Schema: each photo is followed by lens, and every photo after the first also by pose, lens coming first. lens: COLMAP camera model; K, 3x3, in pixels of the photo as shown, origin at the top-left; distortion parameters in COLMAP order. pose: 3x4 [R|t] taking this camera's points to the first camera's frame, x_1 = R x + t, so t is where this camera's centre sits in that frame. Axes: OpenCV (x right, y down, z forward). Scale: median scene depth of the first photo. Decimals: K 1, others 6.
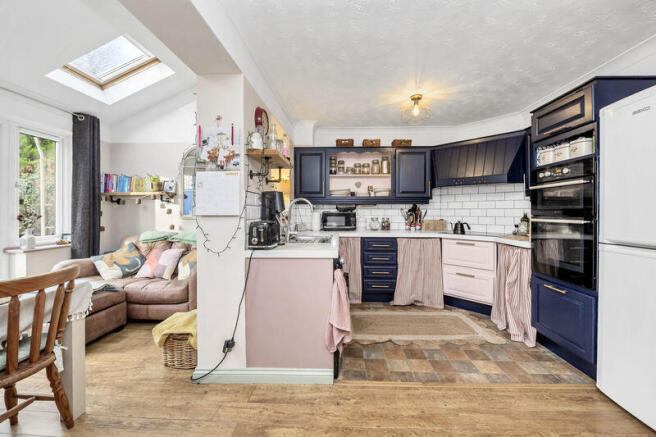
lens RADIAL K [[272.3, 0, 331.1], [0, 272.3, 211.0], [0, 0, 1]] dist [-0.012722, -0.001197]
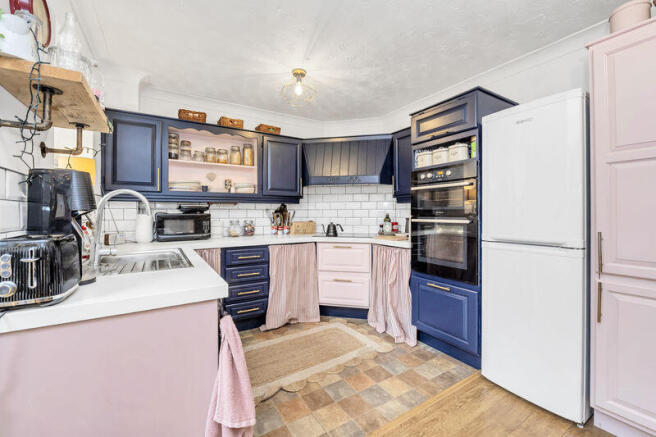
lens RADIAL K [[272.3, 0, 330.5], [0, 272.3, 211.3], [0, 0, 1]] dist [-0.012722, -0.001197]
pose [[0.823038, -0.000811, 0.567986, -0.077045], [0.002188, 0.999996, -0.001743, 0.000344], [-0.567982, 0.002677, 0.823037, 0.286909]]
